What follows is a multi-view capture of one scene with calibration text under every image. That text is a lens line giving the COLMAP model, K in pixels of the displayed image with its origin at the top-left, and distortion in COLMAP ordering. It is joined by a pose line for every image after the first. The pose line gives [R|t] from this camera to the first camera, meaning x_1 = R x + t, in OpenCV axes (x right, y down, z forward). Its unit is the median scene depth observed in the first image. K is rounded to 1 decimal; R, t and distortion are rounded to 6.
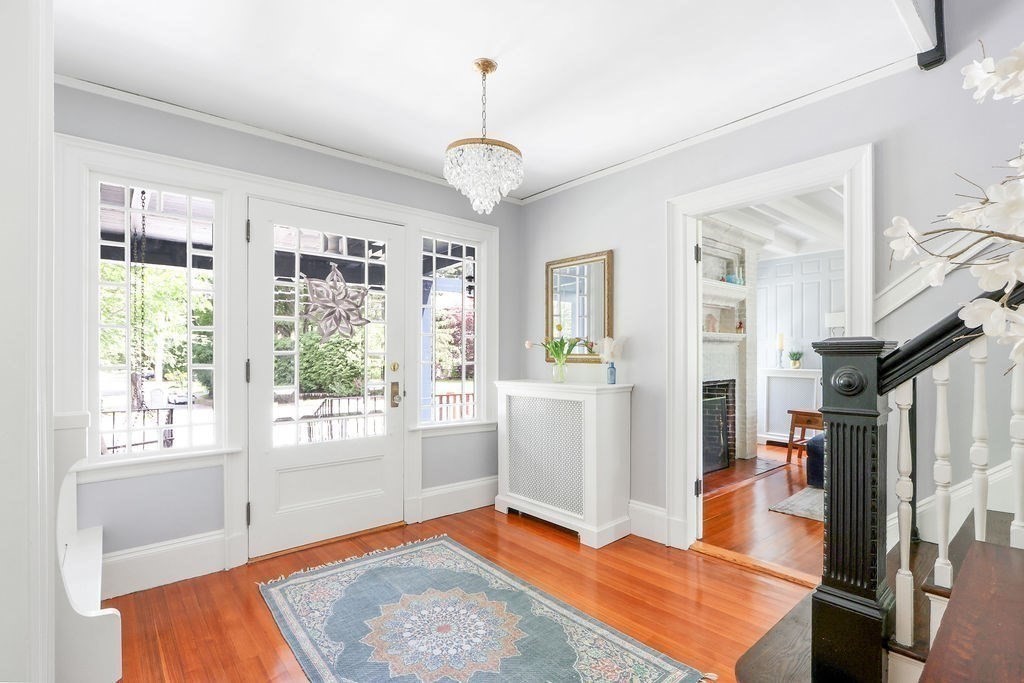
lens RADIAL K [[484.2, 0, 510.8], [0, 484.2, 349.4], [0, 0, 1]] dist [-0.018985, 0.002696]
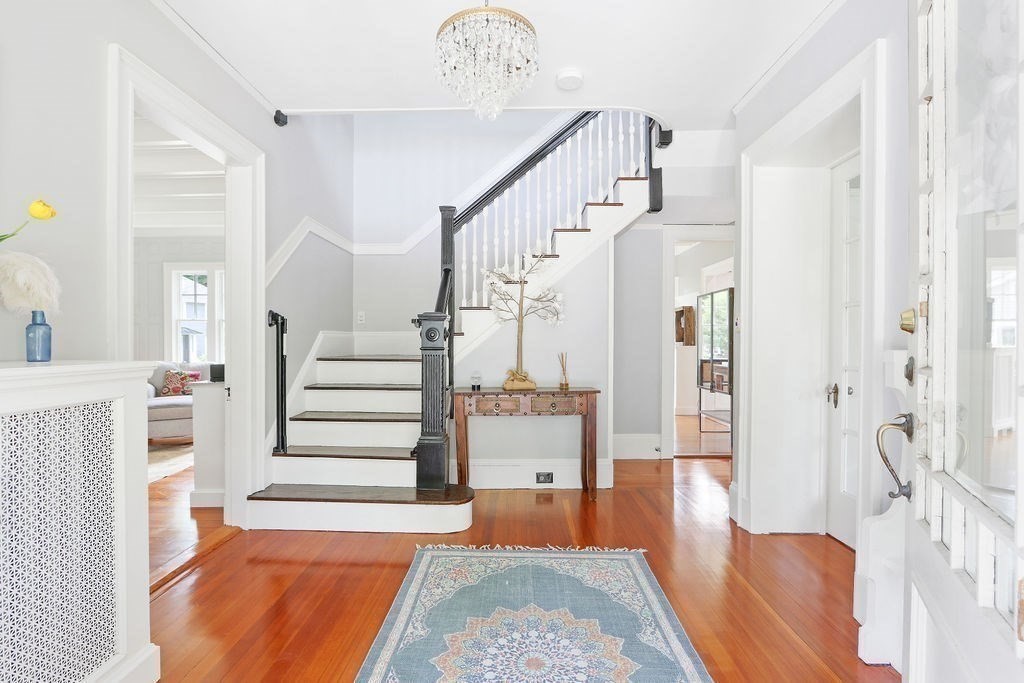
lens RADIAL K [[484.2, 0, 510.5], [0, 484.2, 343.8], [0, 0, 1]] dist [-0.018985, 0.002696]
pose [[-0.747183, -0.001097, 0.664617, -0.644708], [-0.007467, 0.999949, -0.006745, 0.086501], [-0.664576, -0.010003, -0.747154, 1.679225]]
